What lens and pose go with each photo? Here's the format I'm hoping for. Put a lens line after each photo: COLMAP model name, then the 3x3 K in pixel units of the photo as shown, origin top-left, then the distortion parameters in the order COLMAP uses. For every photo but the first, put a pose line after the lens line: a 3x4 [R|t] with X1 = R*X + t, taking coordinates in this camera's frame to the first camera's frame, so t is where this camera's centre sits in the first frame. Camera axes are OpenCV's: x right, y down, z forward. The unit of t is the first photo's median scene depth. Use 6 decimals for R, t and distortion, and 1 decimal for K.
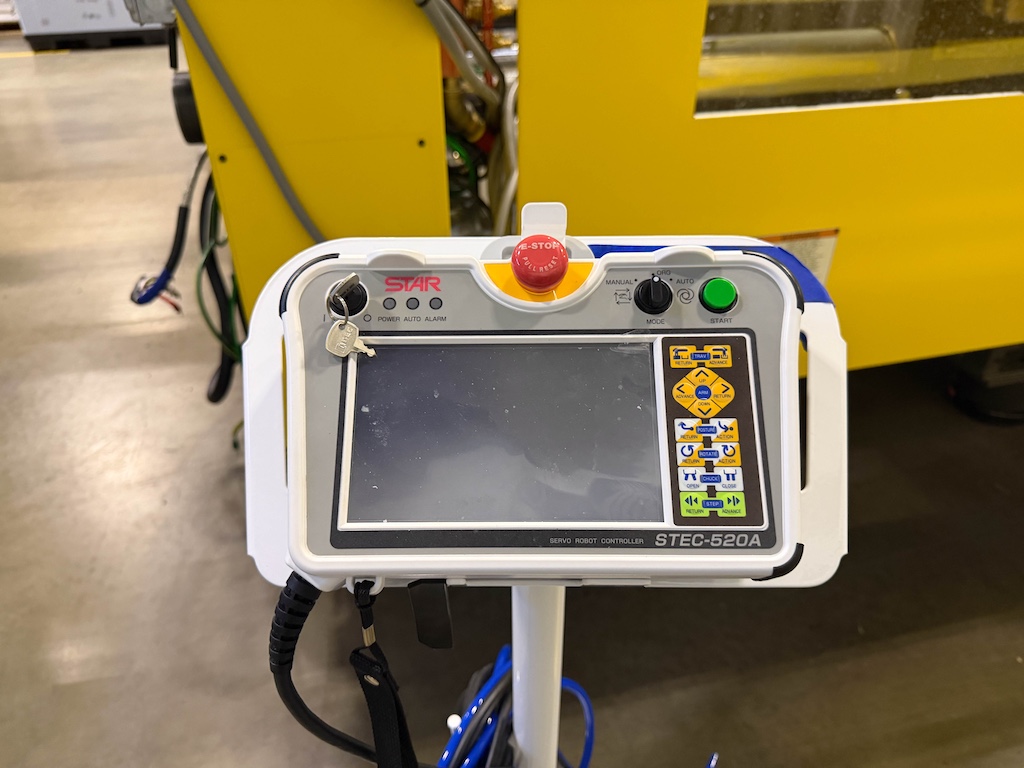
lens RADIAL K [[722.4, 0, 515.4], [0, 722.4, 380.1], [0, 0, 1]] dist [0.112464, -0.159878]
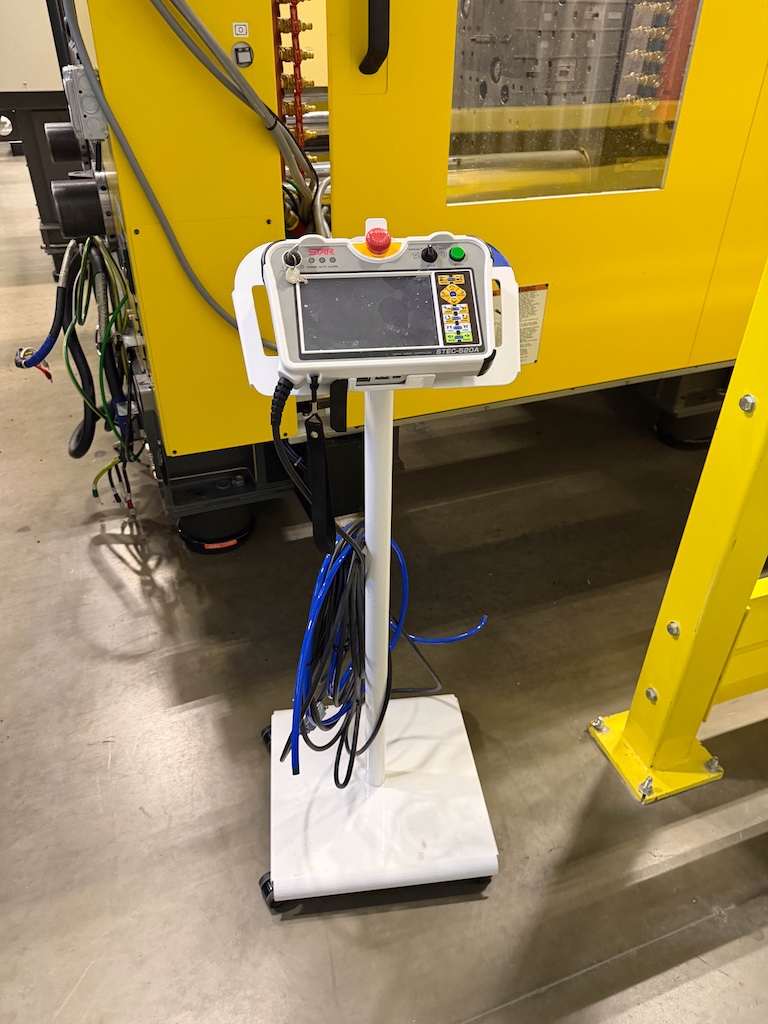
lens RADIAL K [[722.4, 0, 391.7], [0, 722.4, 496.6], [0, 0, 1]] dist [0.112464, -0.159878]
pose [[0.989587, -0.059519, 0.131050, -0.270776], [0.061811, 0.997997, -0.013487, 0.664861], [-0.129985, 0.021447, 0.991284, -1.230631]]
